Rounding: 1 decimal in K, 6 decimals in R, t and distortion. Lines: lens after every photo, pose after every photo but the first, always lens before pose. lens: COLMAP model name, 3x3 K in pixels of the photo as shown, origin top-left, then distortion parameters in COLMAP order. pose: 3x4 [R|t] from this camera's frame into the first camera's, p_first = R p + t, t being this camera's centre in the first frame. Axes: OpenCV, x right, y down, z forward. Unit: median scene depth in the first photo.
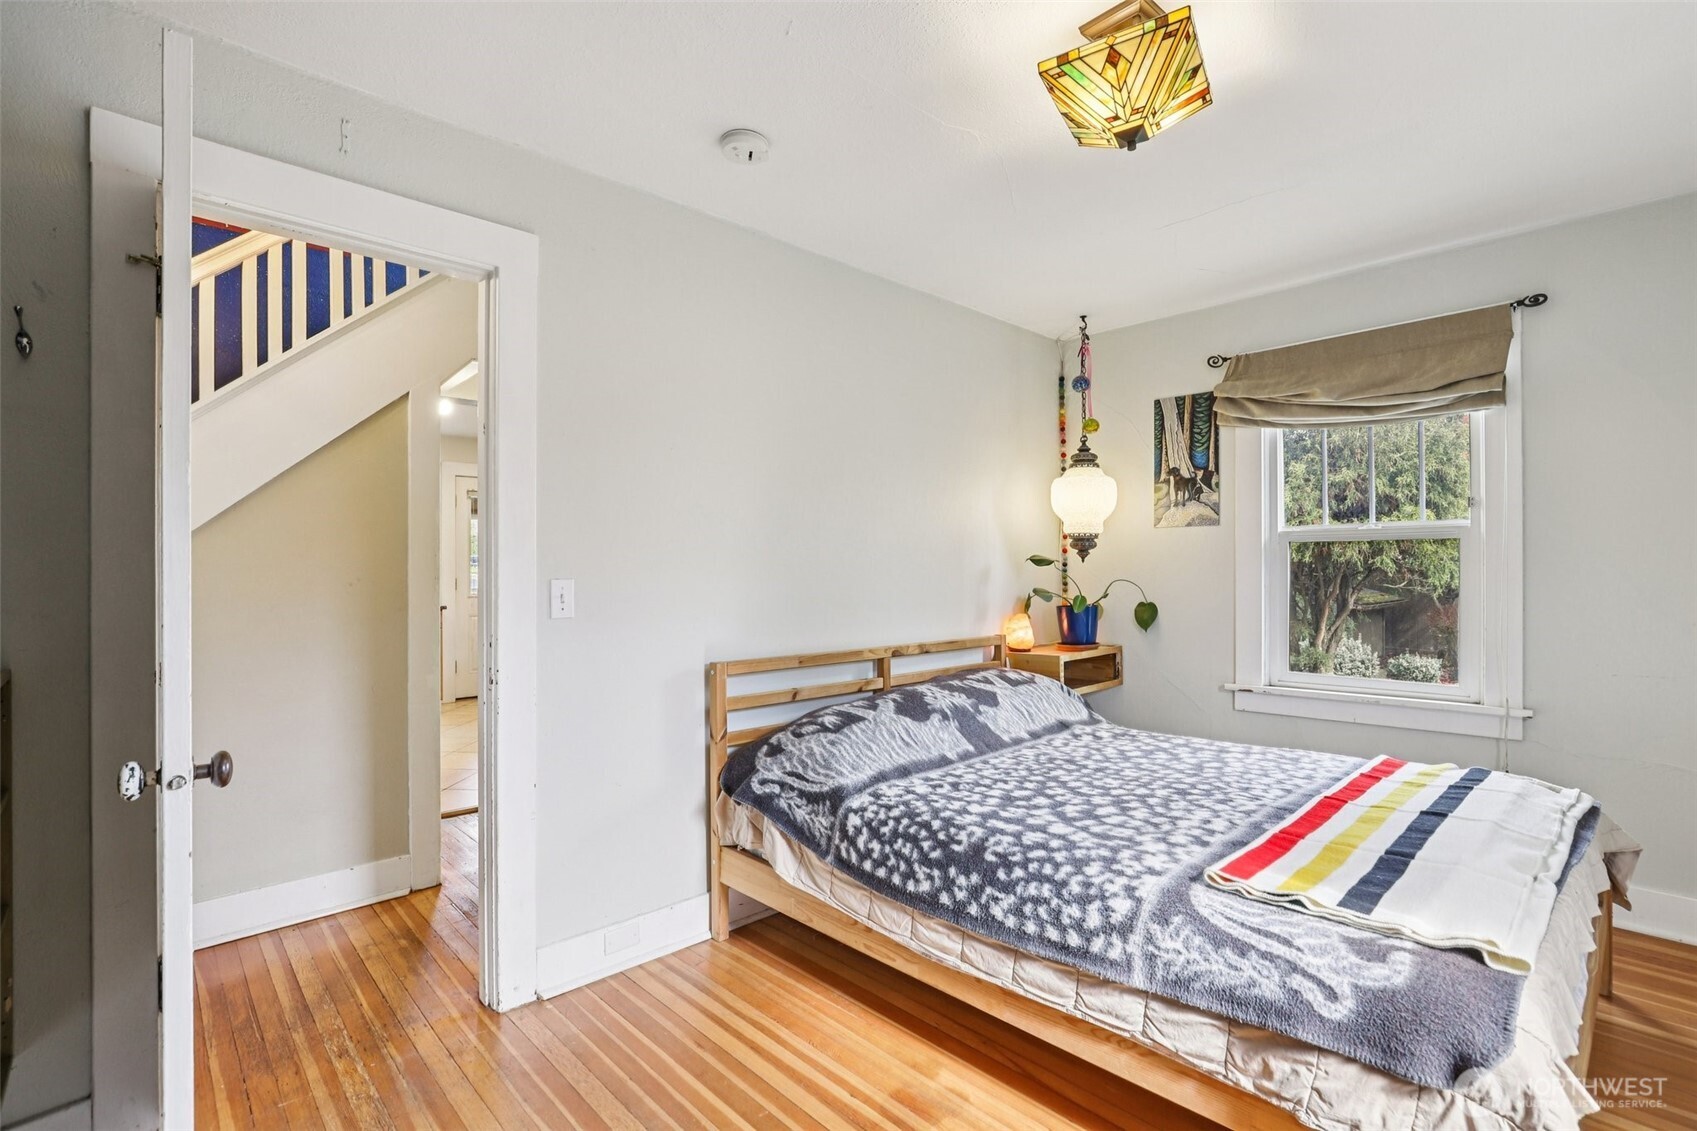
lens RADIAL K [[777.9, 0, 848.9], [0, 777.9, 567.6], [0, 0, 1]] dist [-0.026512, 0.002706]
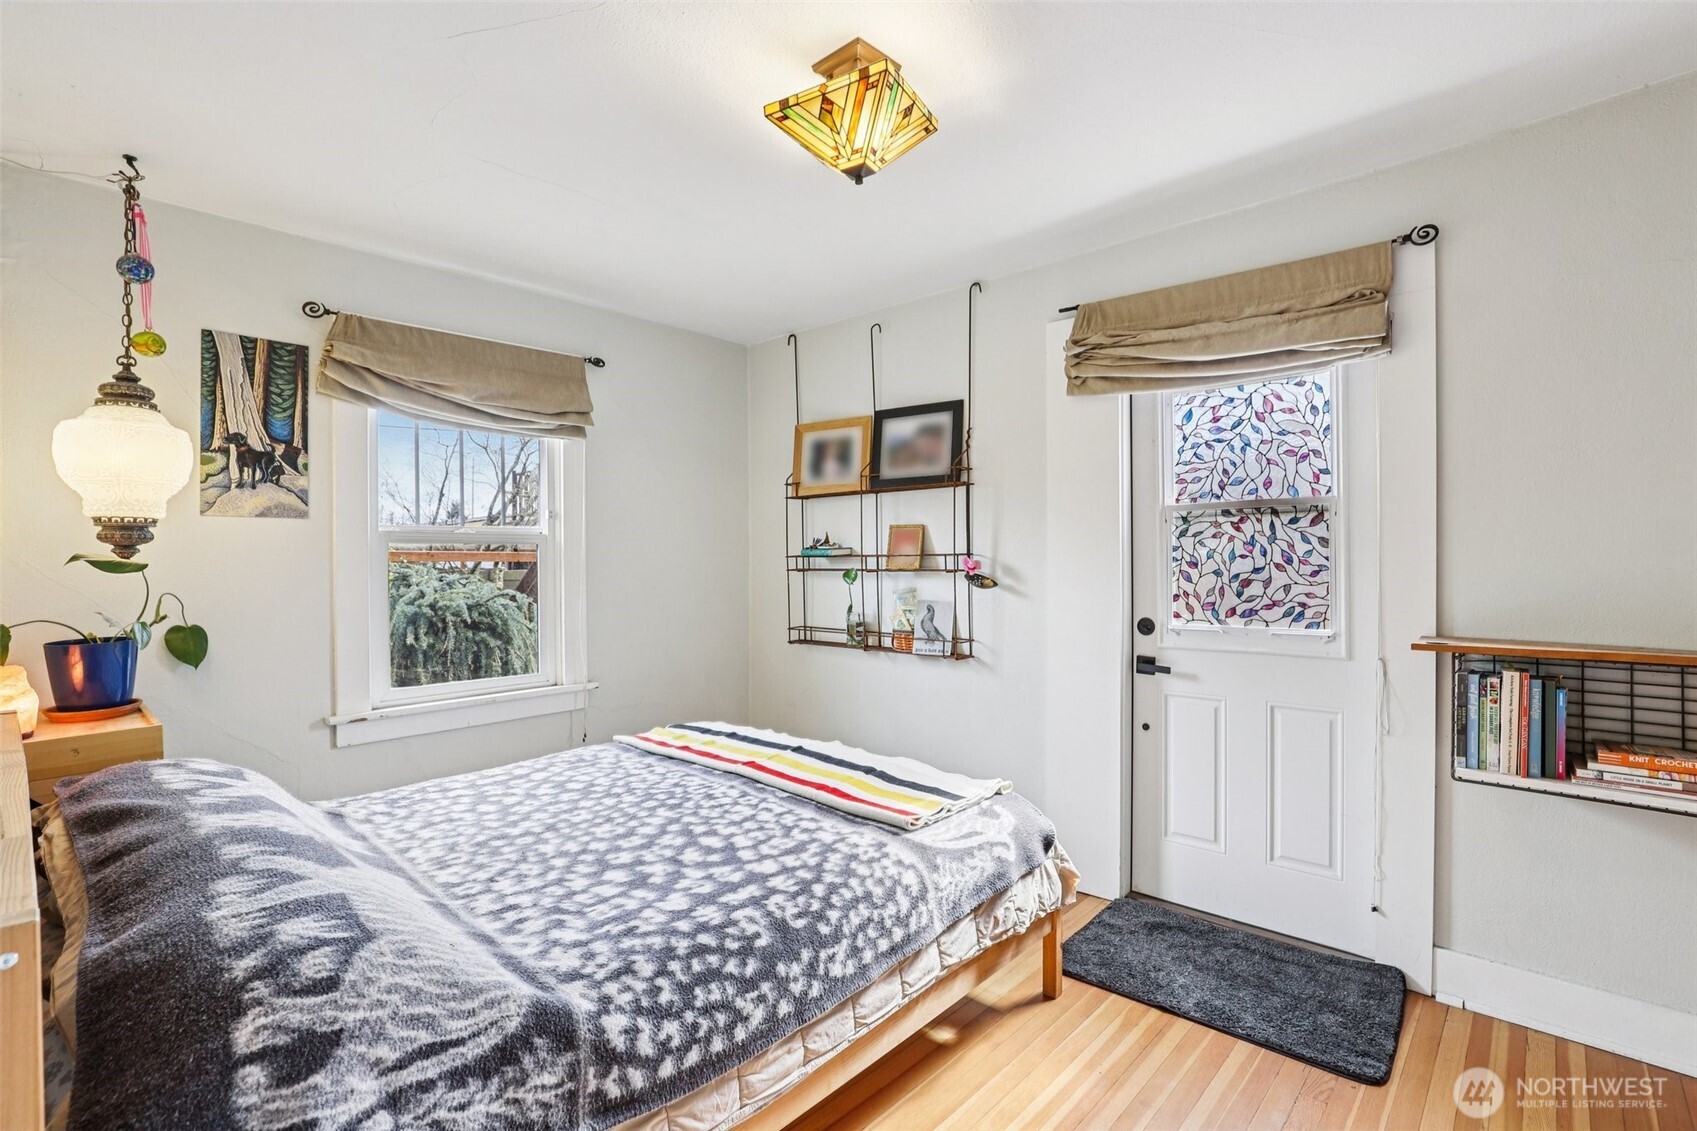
lens RADIAL K [[777.9, 0, 850.1], [0, 777.9, 564.7], [0, 0, 1]] dist [-0.026512, 0.002706]
pose [[-0.053607, -0.000399, 0.998562, -0.572807], [0.003630, 0.999993, 0.000594, -0.011551], [-0.998556, 0.003657, -0.053605, 0.865012]]
